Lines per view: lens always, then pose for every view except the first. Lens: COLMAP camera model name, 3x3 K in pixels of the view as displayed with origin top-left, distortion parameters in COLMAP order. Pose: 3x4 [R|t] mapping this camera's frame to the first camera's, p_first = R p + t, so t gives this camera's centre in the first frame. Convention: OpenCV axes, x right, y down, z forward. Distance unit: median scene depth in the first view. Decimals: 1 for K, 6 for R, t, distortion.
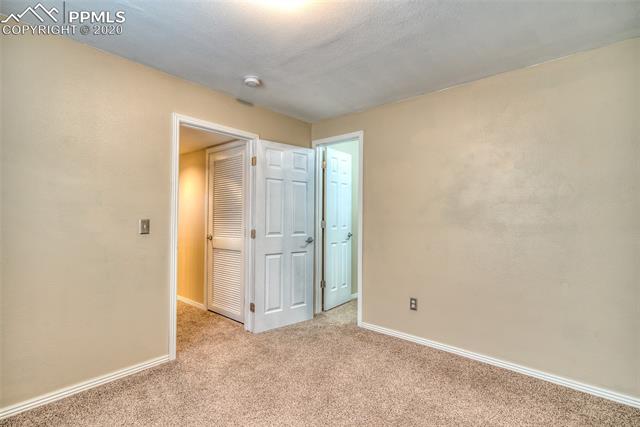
lens RADIAL K [[315.2, 0, 320.8], [0, 315.2, 212.1], [0, 0, 1]] dist [0.019988, 0.003049]
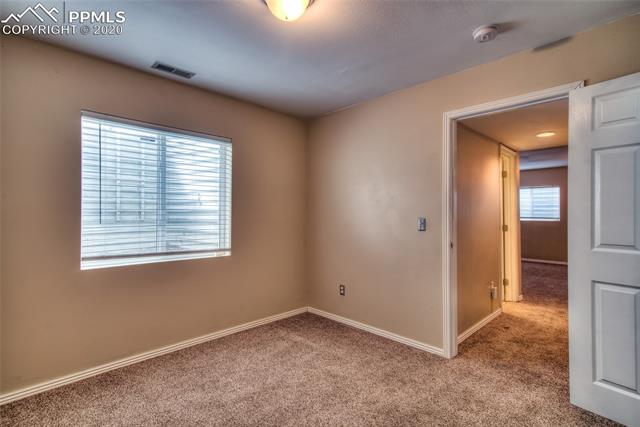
lens RADIAL K [[315.2, 0, 321.0], [0, 315.2, 215.1], [0, 0, 1]] dist [0.019988, 0.003049]
pose [[-0.077657, -0.002610, -0.996977, 0.554063], [0.011758, 0.999925, -0.003533, 0.010444], [0.996911, -0.011997, -0.077620, 0.666243]]
